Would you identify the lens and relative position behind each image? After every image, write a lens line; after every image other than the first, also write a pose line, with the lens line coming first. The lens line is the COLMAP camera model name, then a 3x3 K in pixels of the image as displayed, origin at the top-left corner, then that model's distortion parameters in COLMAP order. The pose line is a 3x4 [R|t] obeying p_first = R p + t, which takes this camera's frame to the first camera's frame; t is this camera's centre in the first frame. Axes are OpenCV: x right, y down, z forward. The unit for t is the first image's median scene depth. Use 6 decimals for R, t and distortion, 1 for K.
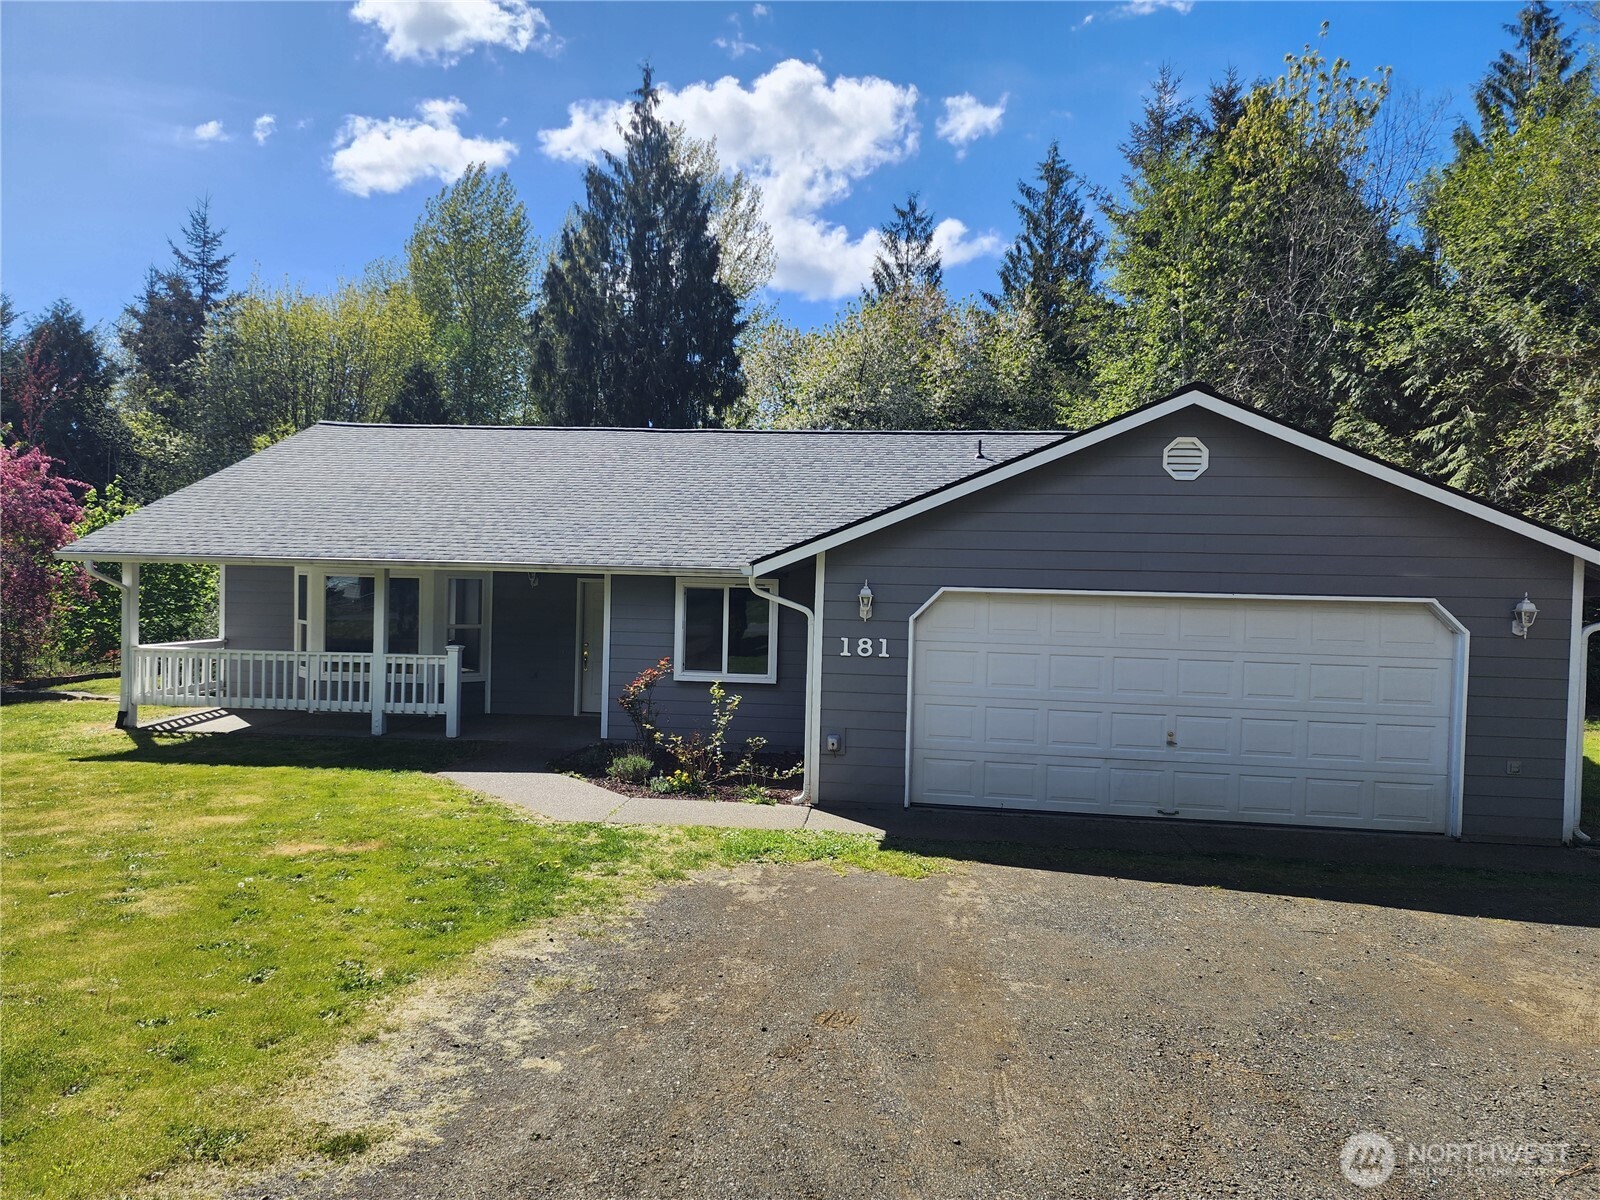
lens RADIAL K [[1078.5, 0, 784.2], [0, 1078.5, 596.8], [0, 0, 1]] dist [0.077276, -0.060040]
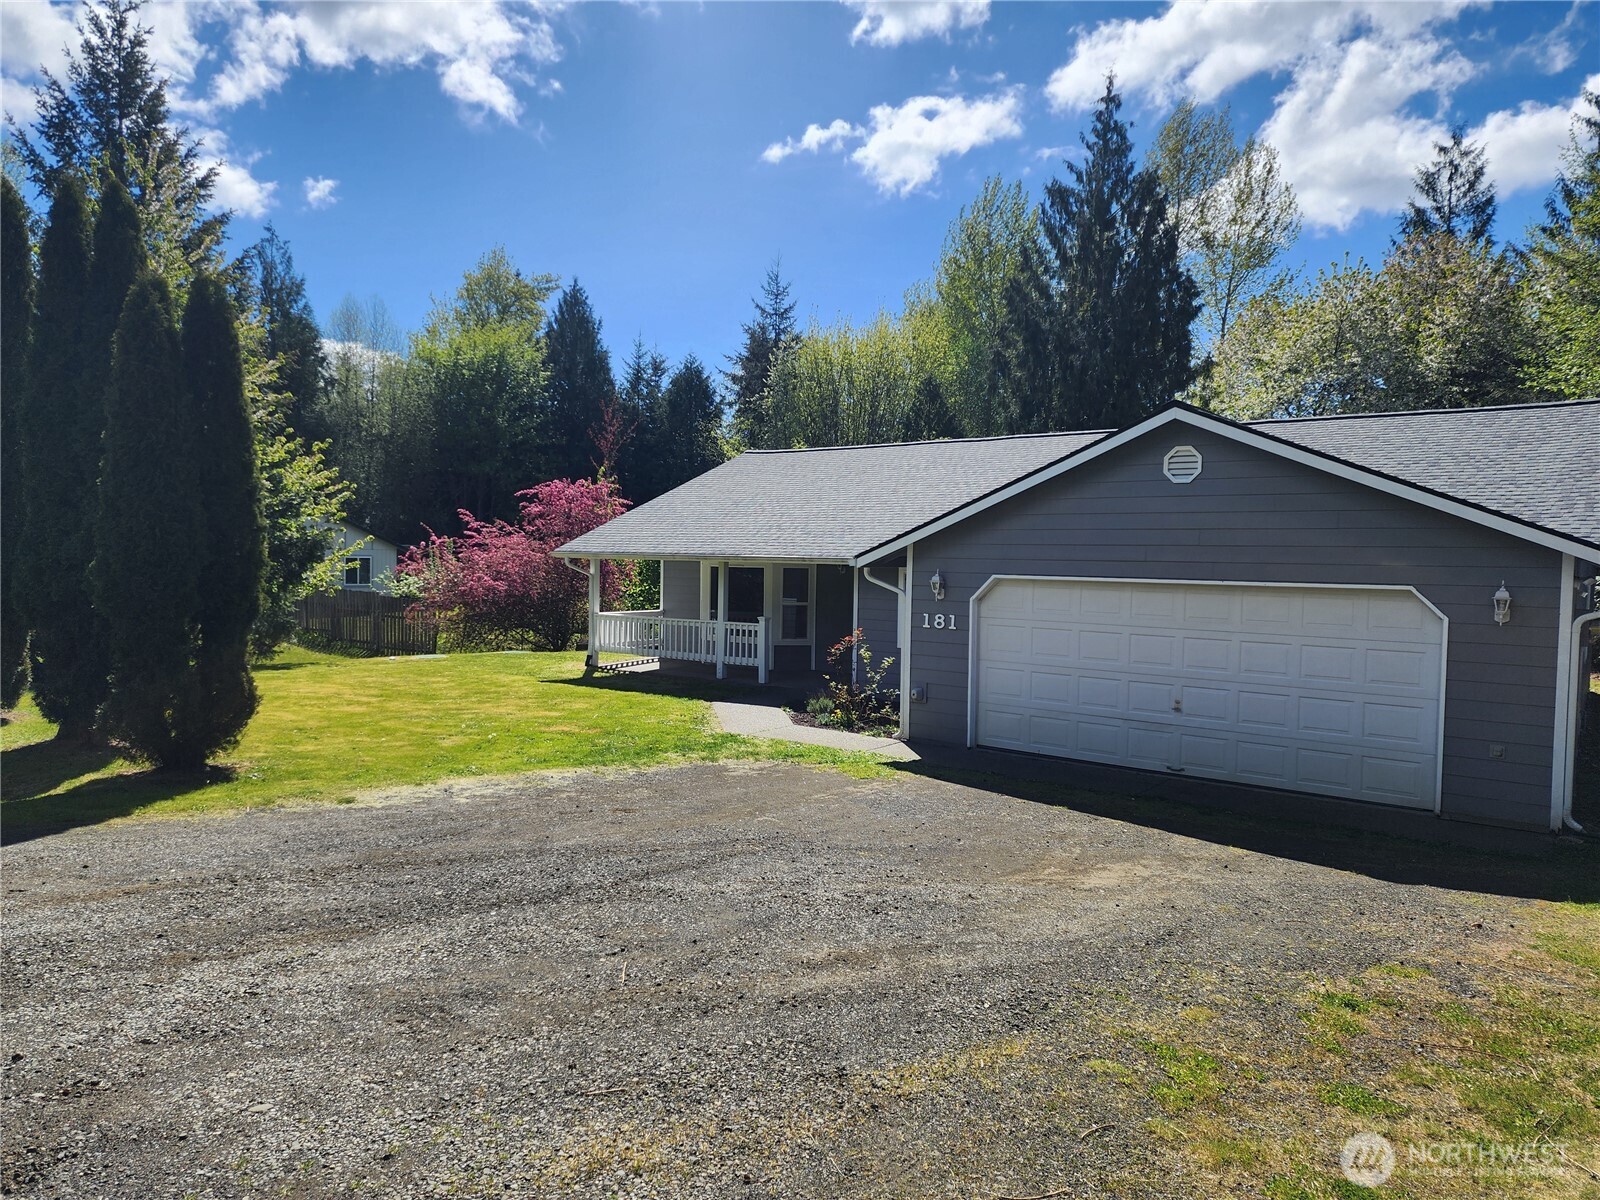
lens RADIAL K [[1078.5, 0, 805.7], [0, 1078.5, 609.6], [0, 0, 1]] dist [0.077276, -0.060040]
pose [[0.859641, 0.017980, -0.510583, 0.434826], [-0.004945, 0.999627, 0.026877, -0.001089], [0.510875, -0.020580, 0.859409, -0.142916]]
